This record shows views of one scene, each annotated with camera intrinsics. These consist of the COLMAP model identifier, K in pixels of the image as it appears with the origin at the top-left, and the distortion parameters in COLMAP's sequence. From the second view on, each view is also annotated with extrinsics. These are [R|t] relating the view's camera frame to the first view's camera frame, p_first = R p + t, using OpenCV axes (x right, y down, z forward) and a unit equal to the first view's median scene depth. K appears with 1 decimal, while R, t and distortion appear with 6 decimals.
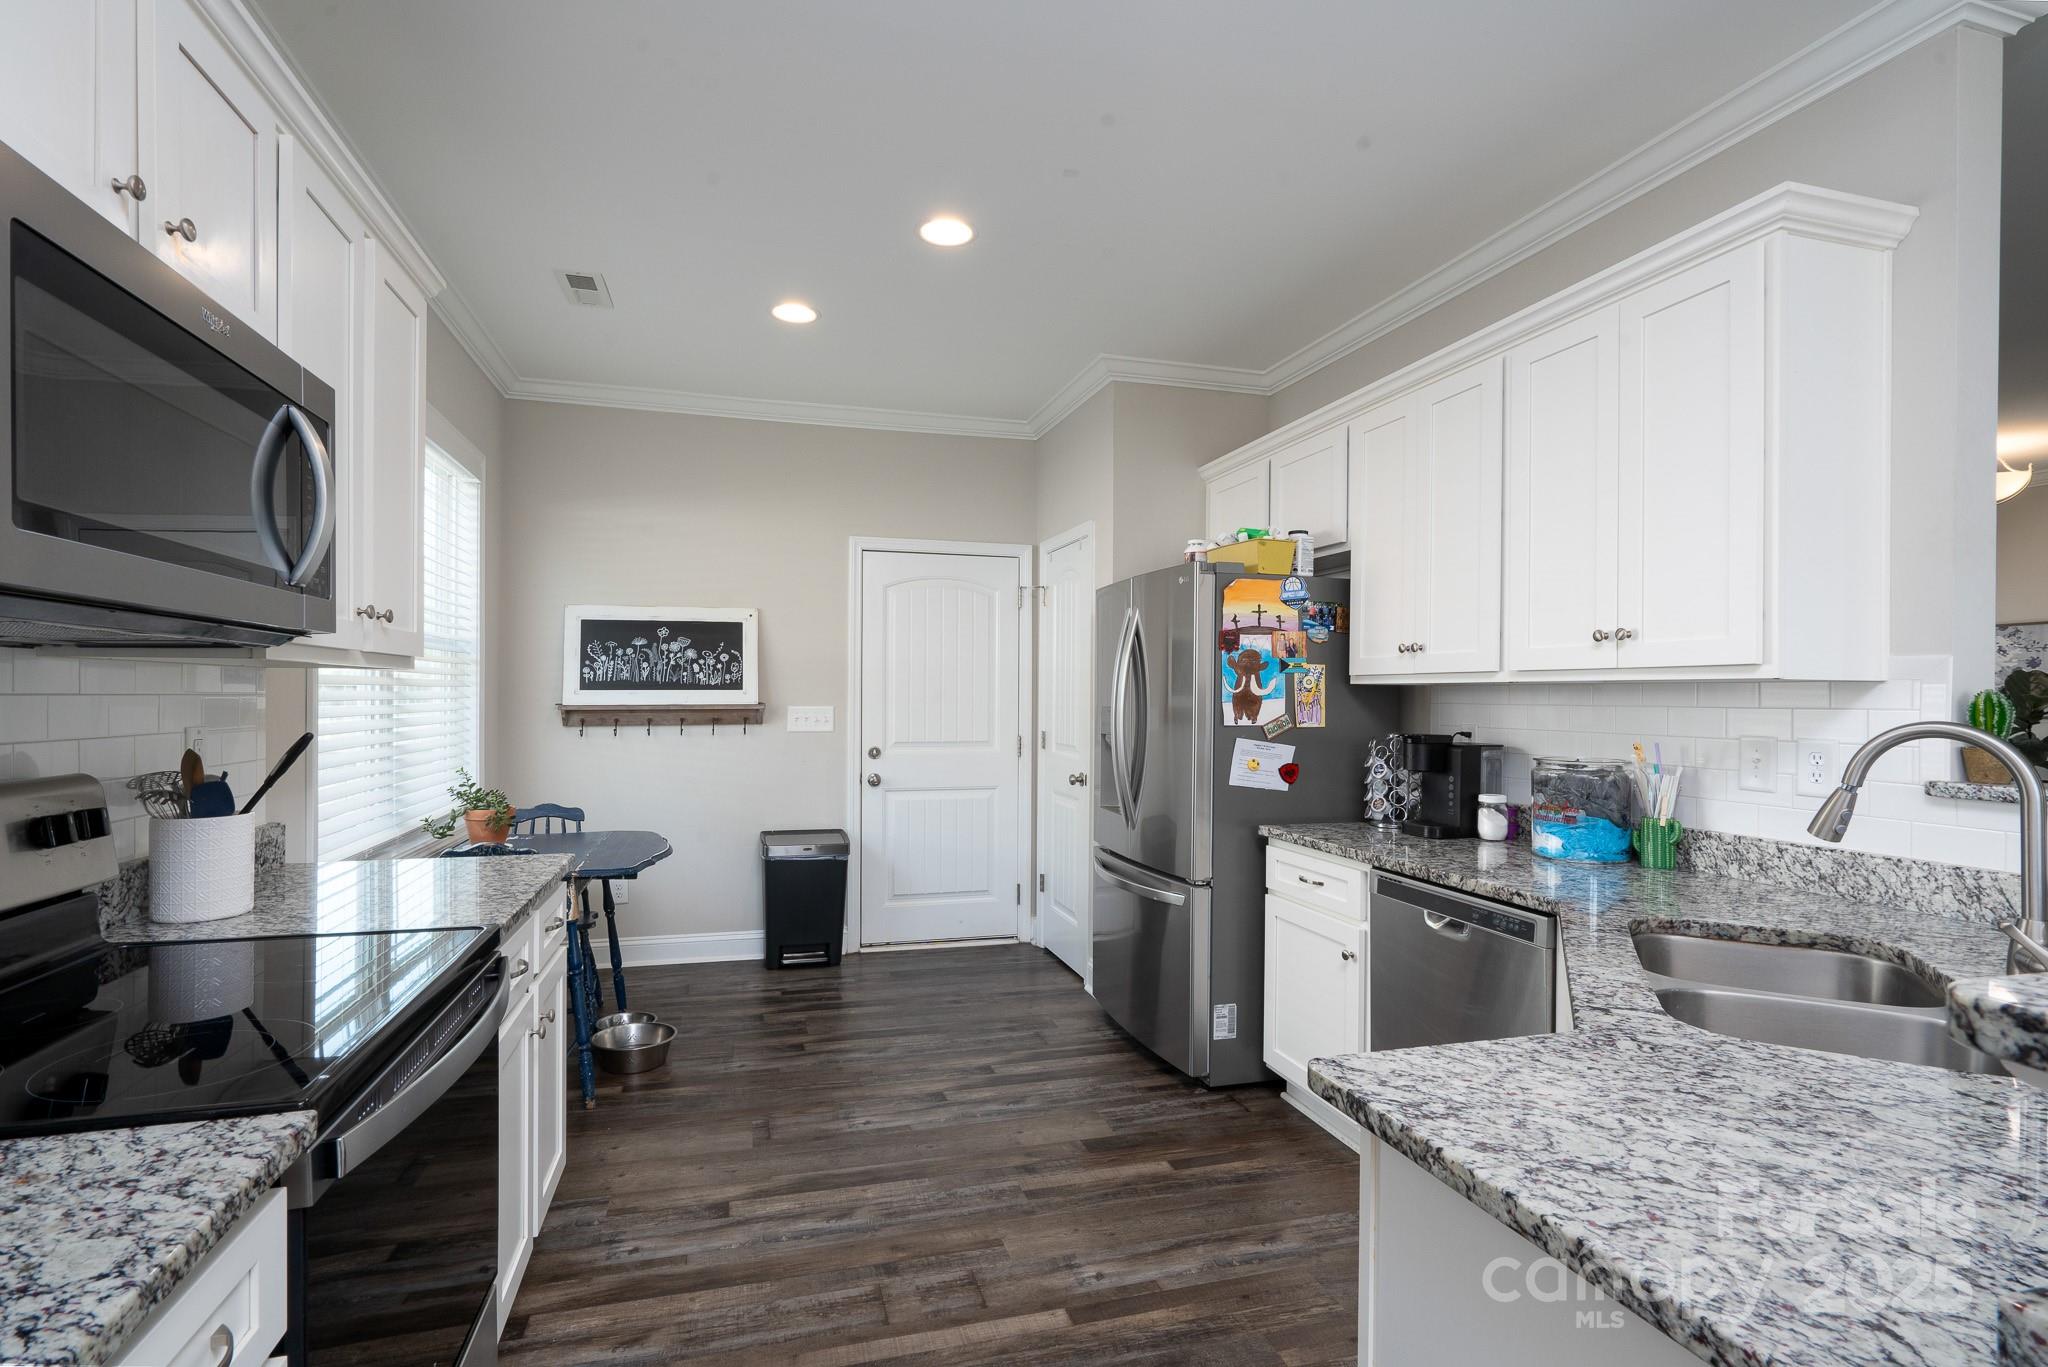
lens RADIAL K [[939.3, 0, 1021.3], [0, 939.3, 697.9], [0, 0, 1]] dist [-0.002979, 0.000189]
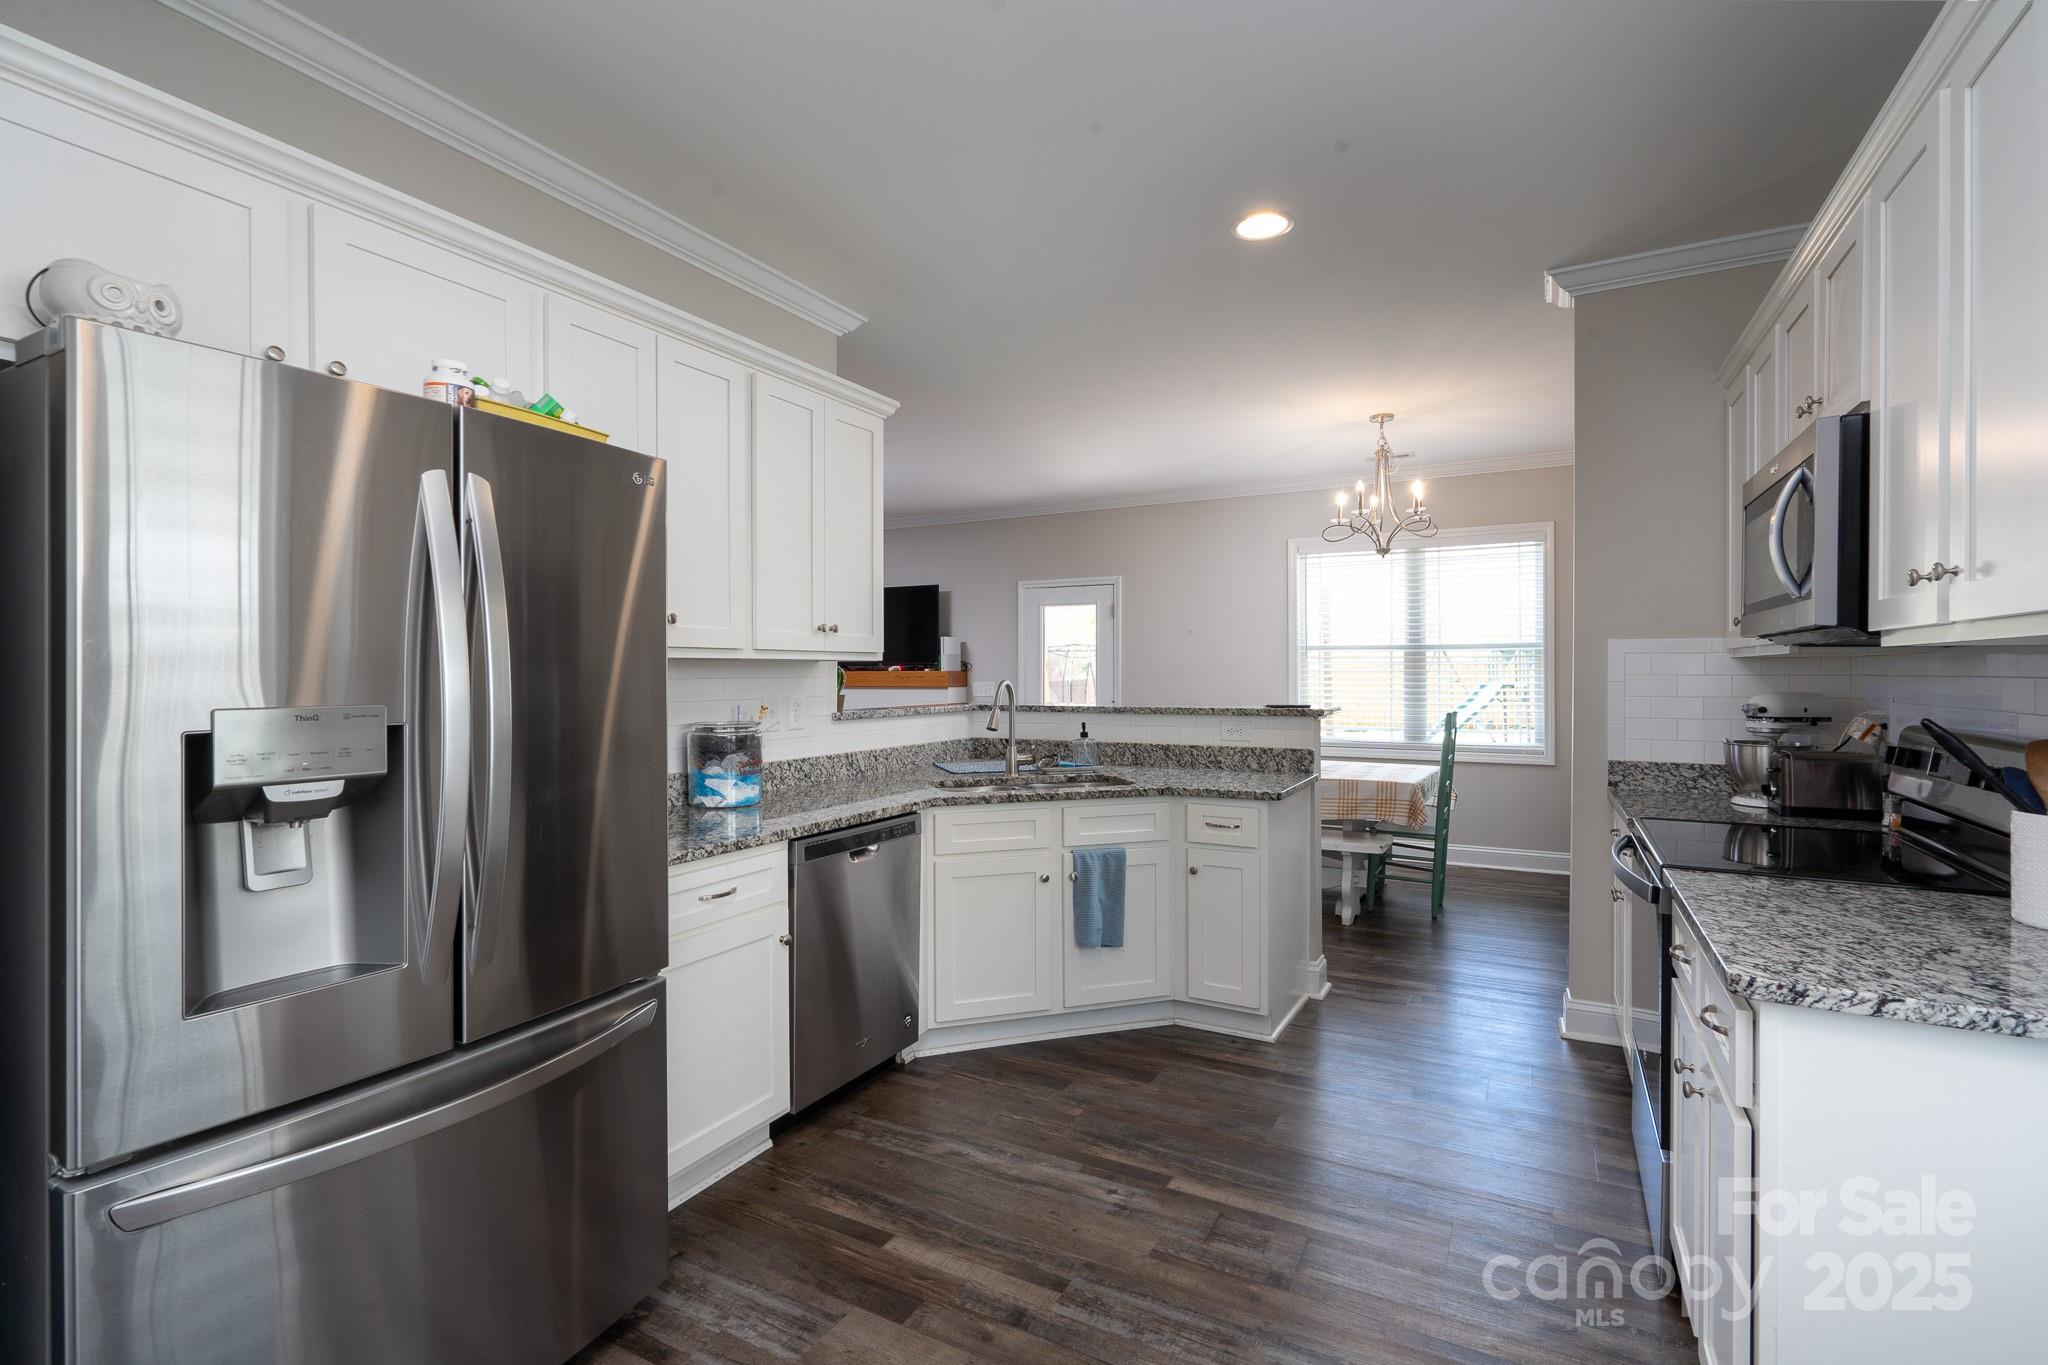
lens RADIAL K [[939.3, 0, 1037.6], [0, 939.3, 669.7], [0, 0, 1]] dist [-0.002979, 0.000189]
pose [[-0.710405, -0.006215, 0.703766, -0.610563], [-0.003624, 0.999980, 0.005172, -0.012252], [-0.703784, 0.001124, -0.710413, 1.776167]]
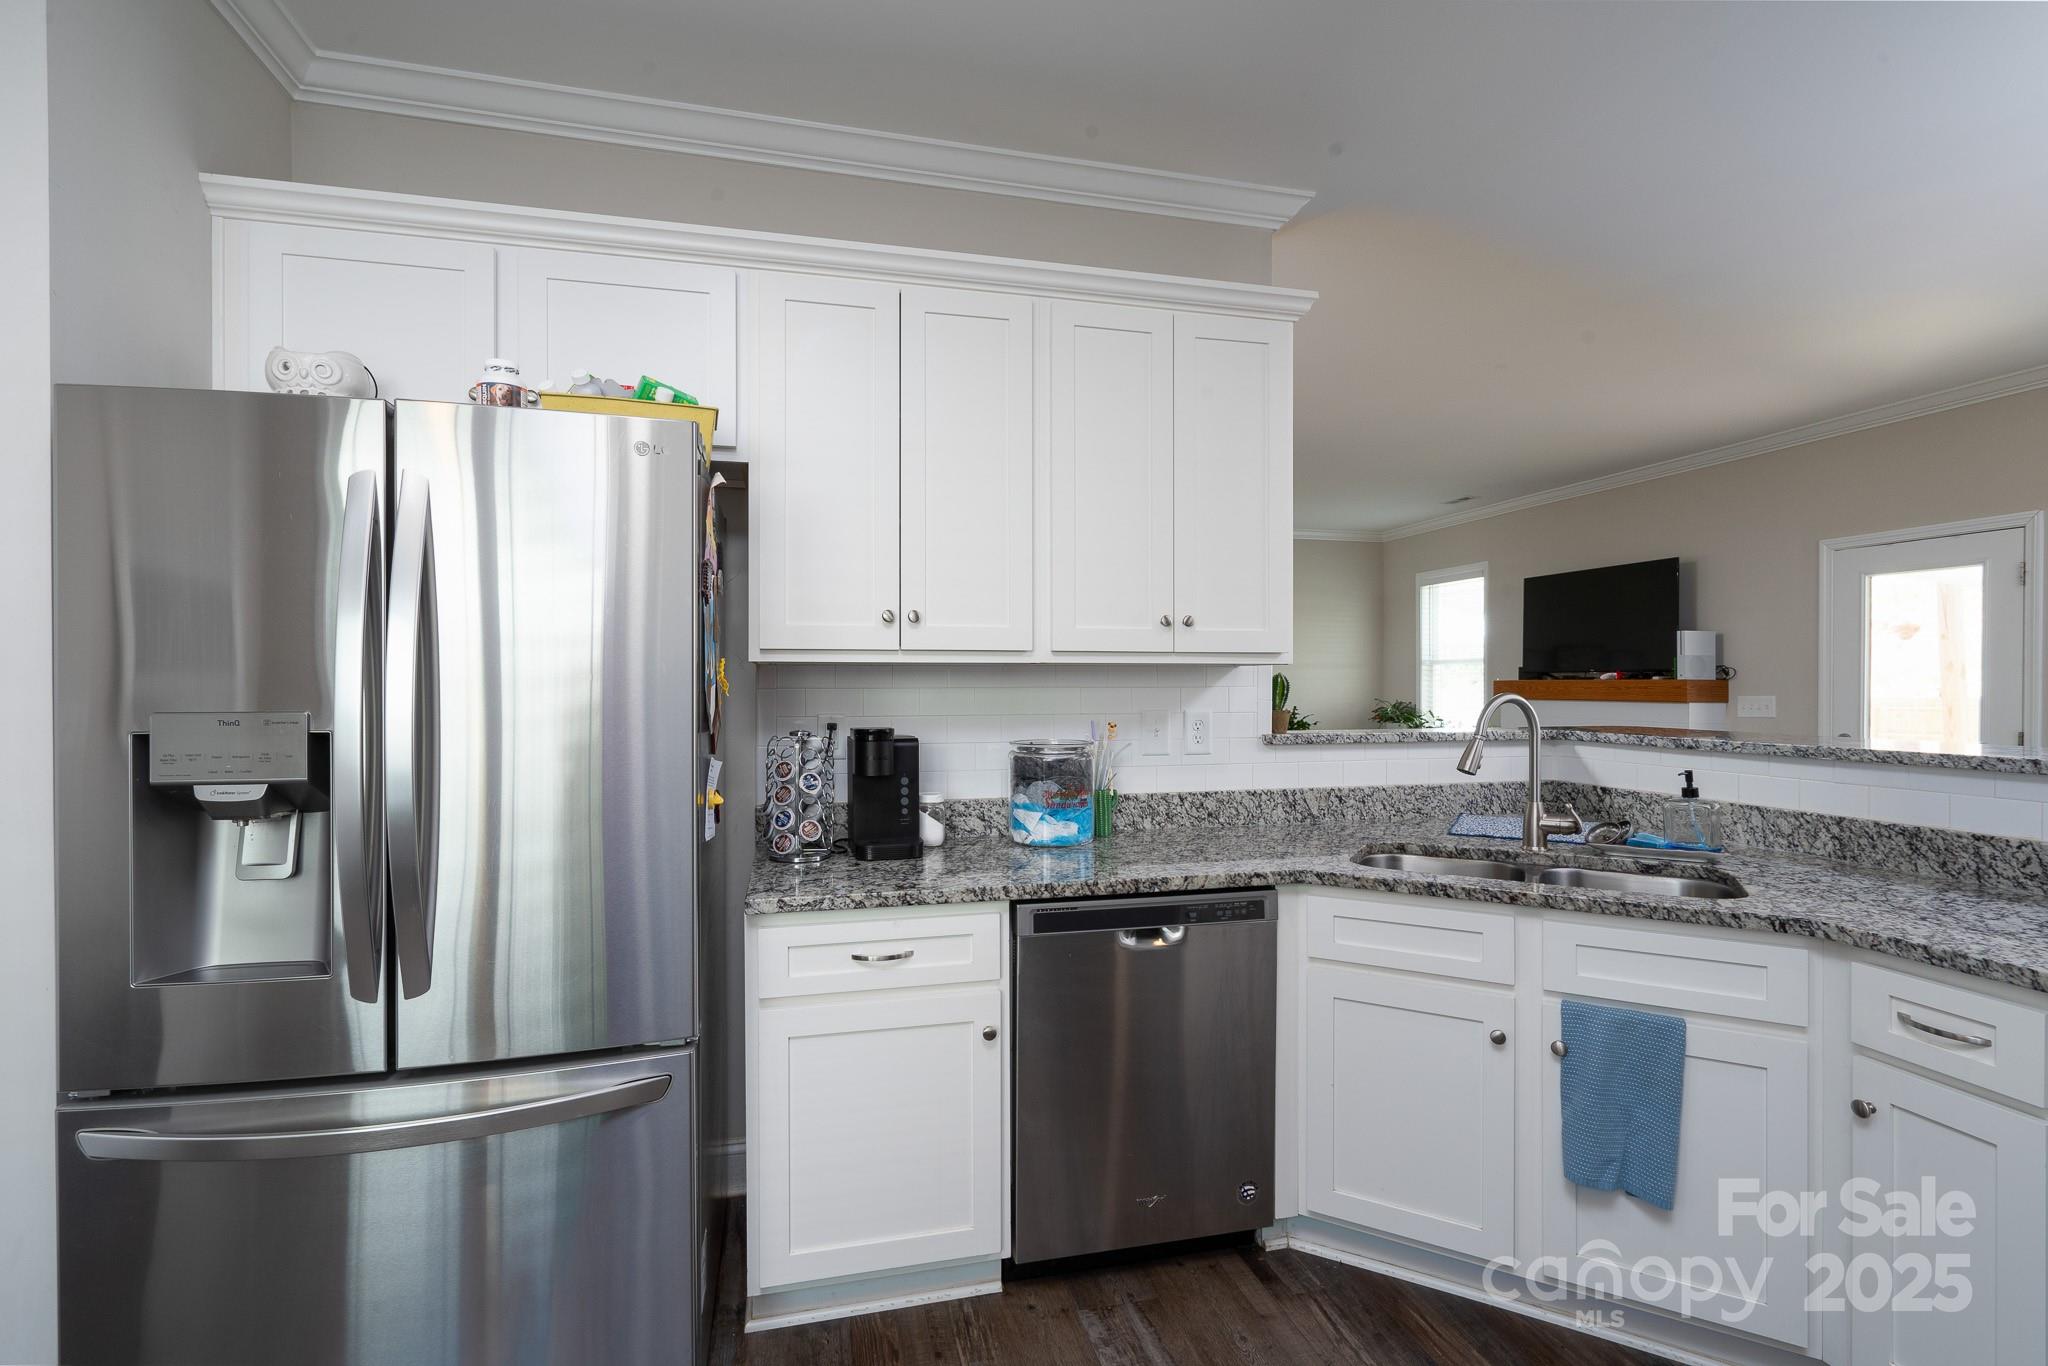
lens RADIAL K [[939.3, 0, 1016.8], [0, 939.3, 689.4], [0, 0, 1]] dist [-0.002979, 0.000189]
pose [[0.055766, -0.015900, 0.998317, -0.448819], [0.003218, 0.999871, 0.015745, -0.006790], [-0.998439, 0.002335, 0.055810, 1.105209]]
